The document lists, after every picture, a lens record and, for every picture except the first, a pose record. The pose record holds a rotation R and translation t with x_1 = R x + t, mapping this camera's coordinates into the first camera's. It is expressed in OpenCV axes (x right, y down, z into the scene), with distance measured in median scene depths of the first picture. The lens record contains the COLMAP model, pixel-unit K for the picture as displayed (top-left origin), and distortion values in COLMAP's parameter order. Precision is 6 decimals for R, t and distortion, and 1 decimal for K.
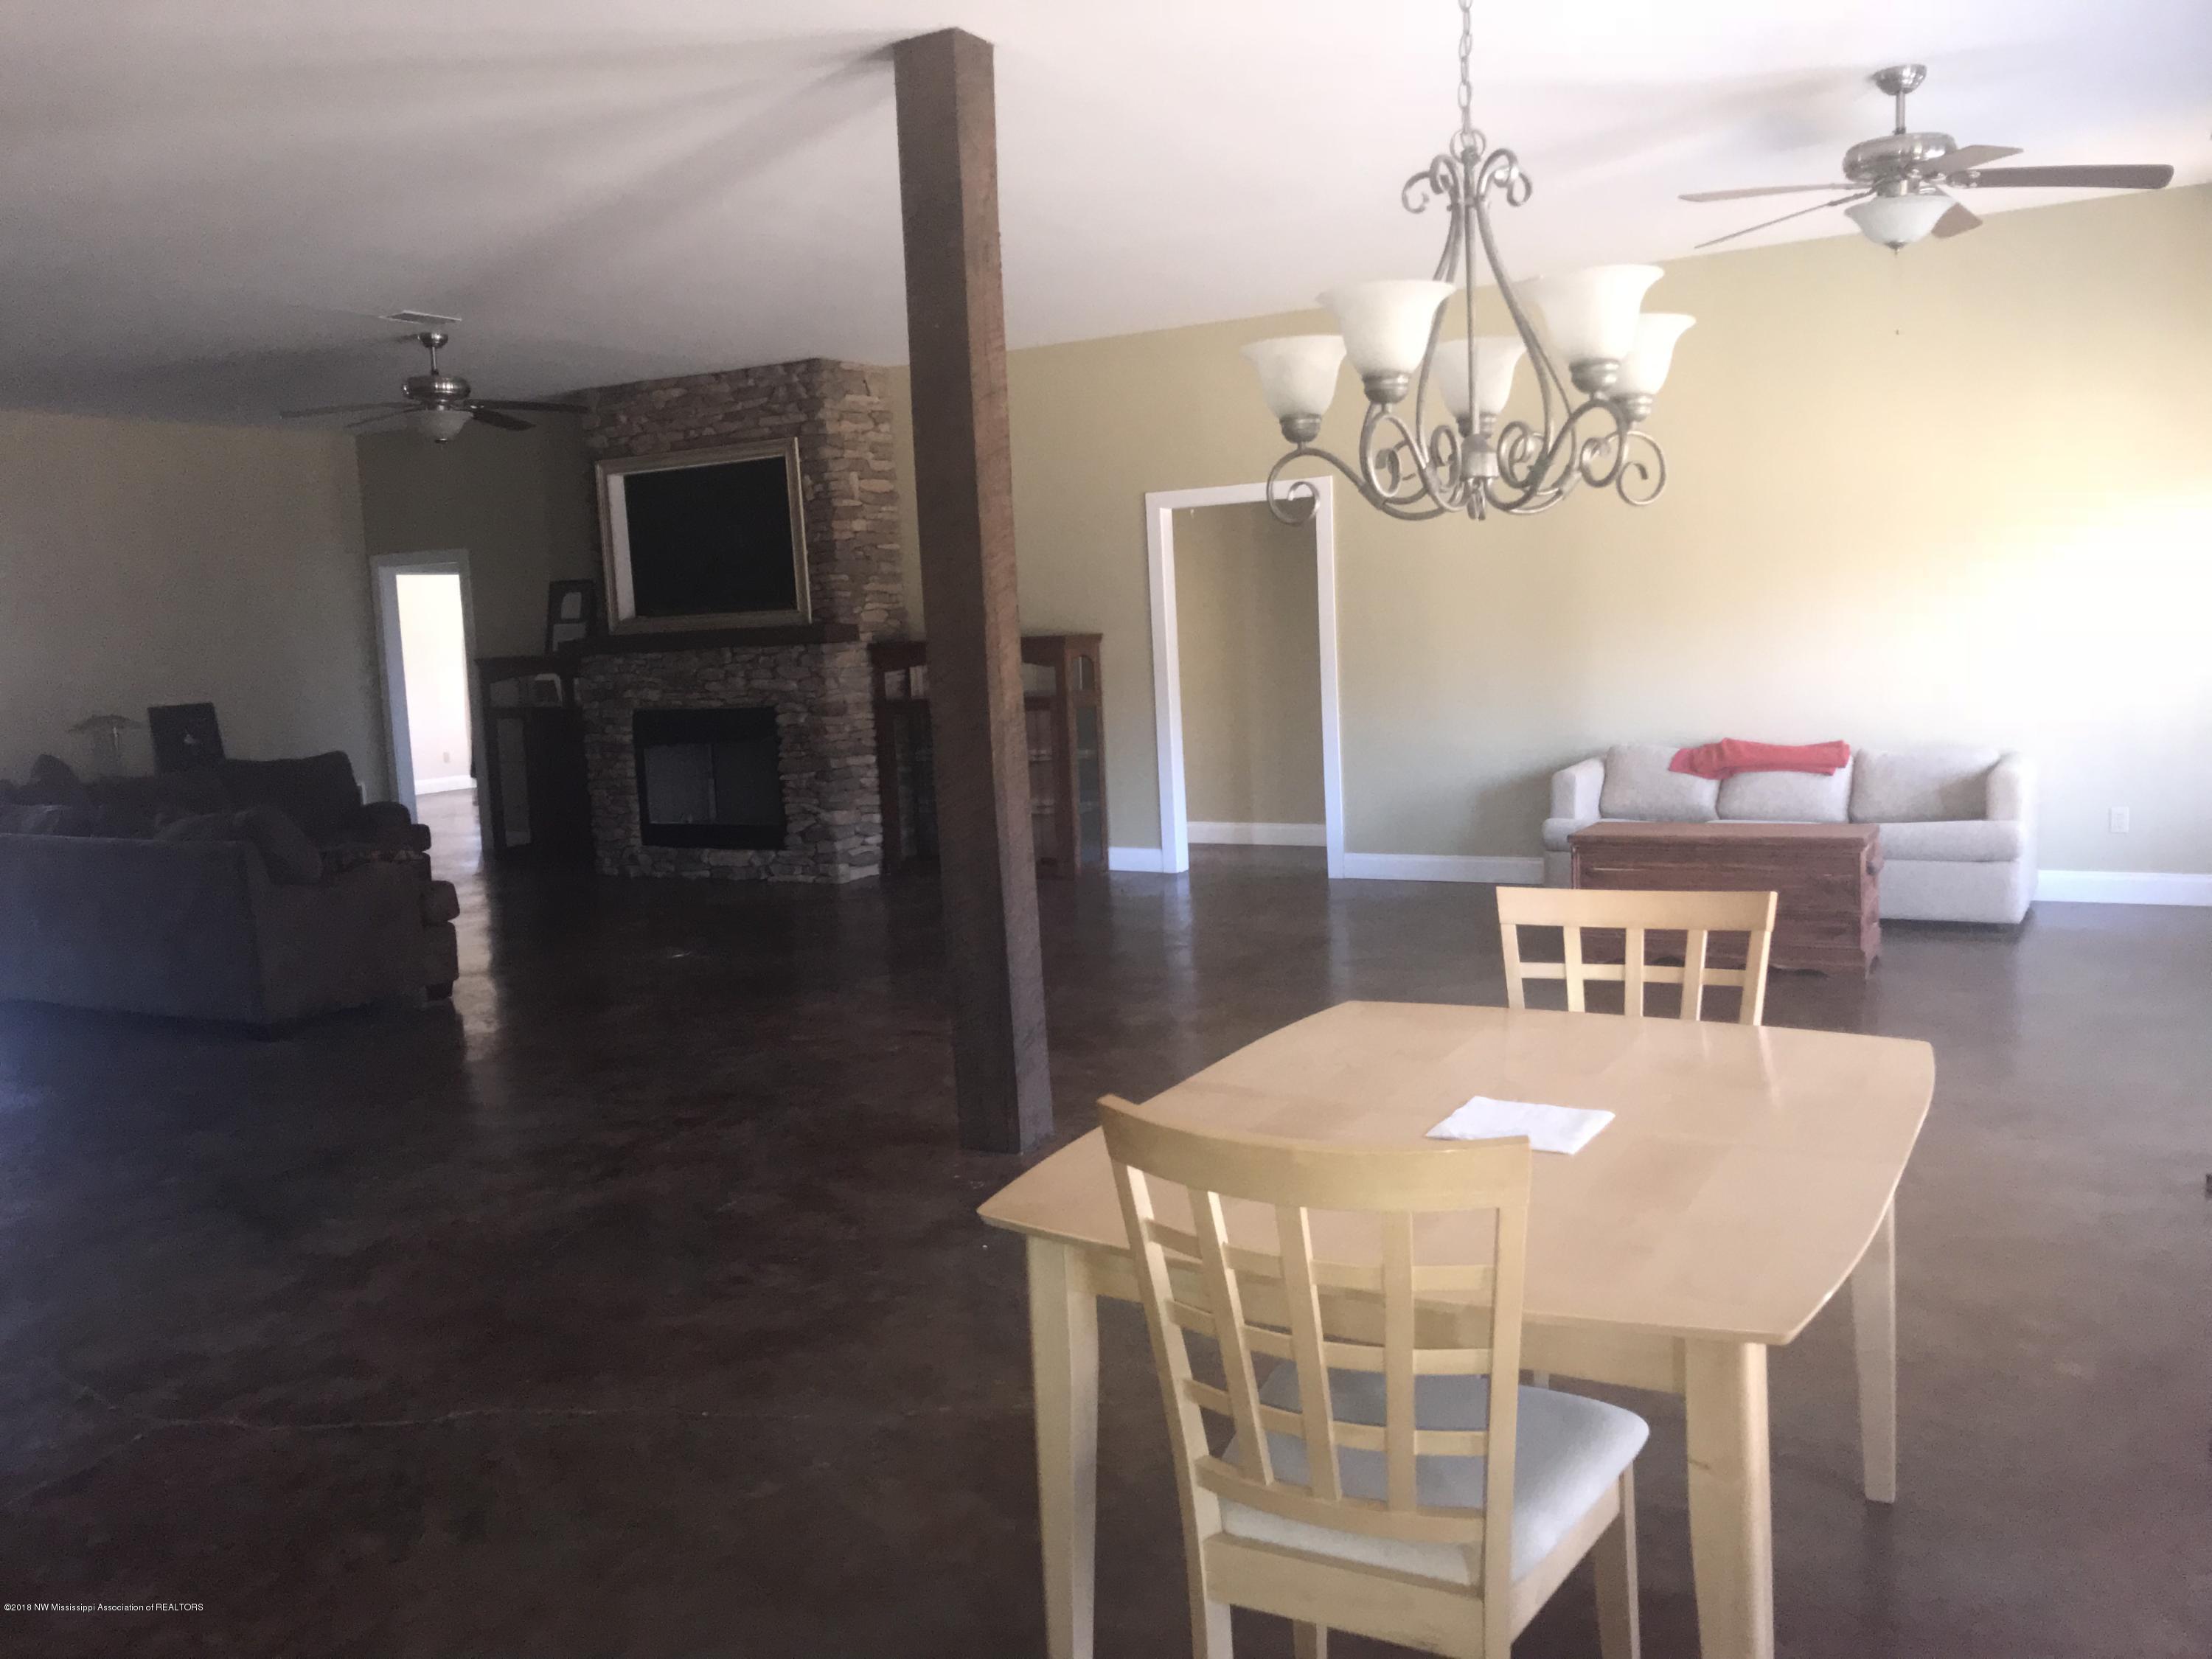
lens RADIAL K [[1796.2, 0, 1106.0], [0, 1796.2, 829.5], [0, 0, 1]] dist [0.088120, -0.178906]
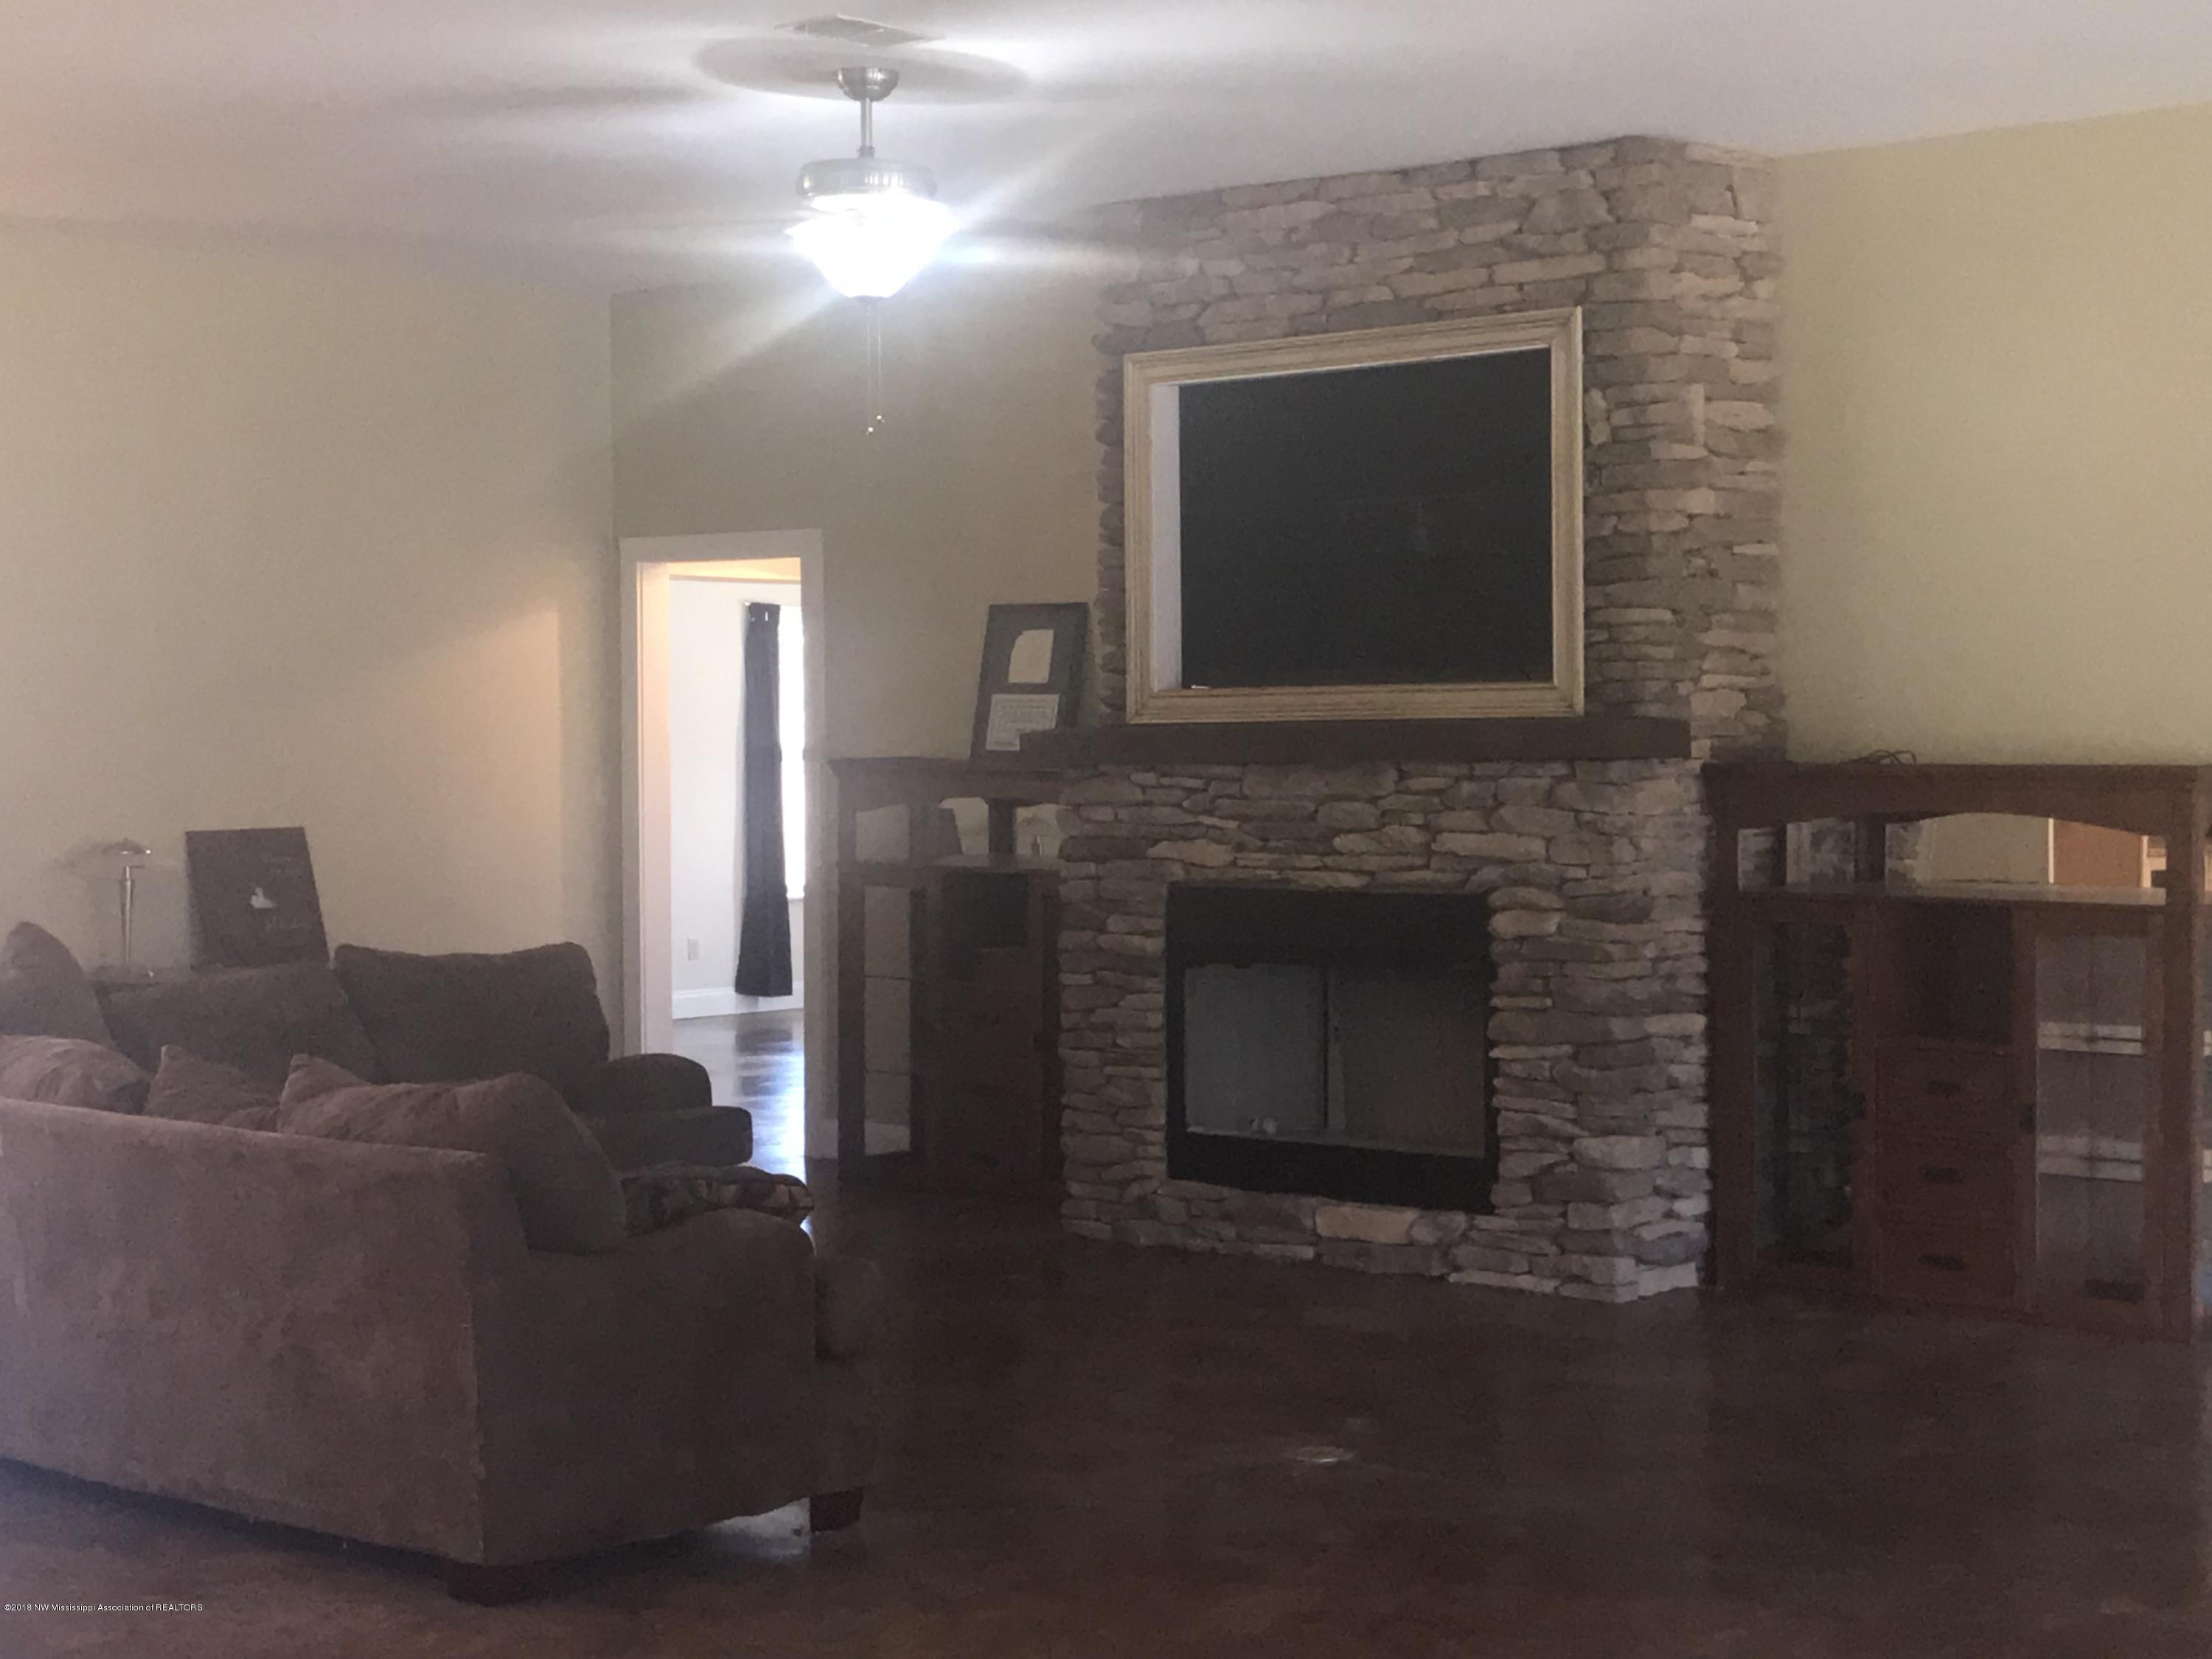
lens RADIAL K [[3619.5, 0, 1064.7], [0, 3619.5, 826.3], [0, 0, 1]] dist [0.240873, -1.264417]
pose [[0.974182, 0.048141, -0.220571, -0.086844], [-0.066234, 0.994953, -0.075375, -0.009549], [0.215829, 0.088038, 0.972454, 0.091041]]
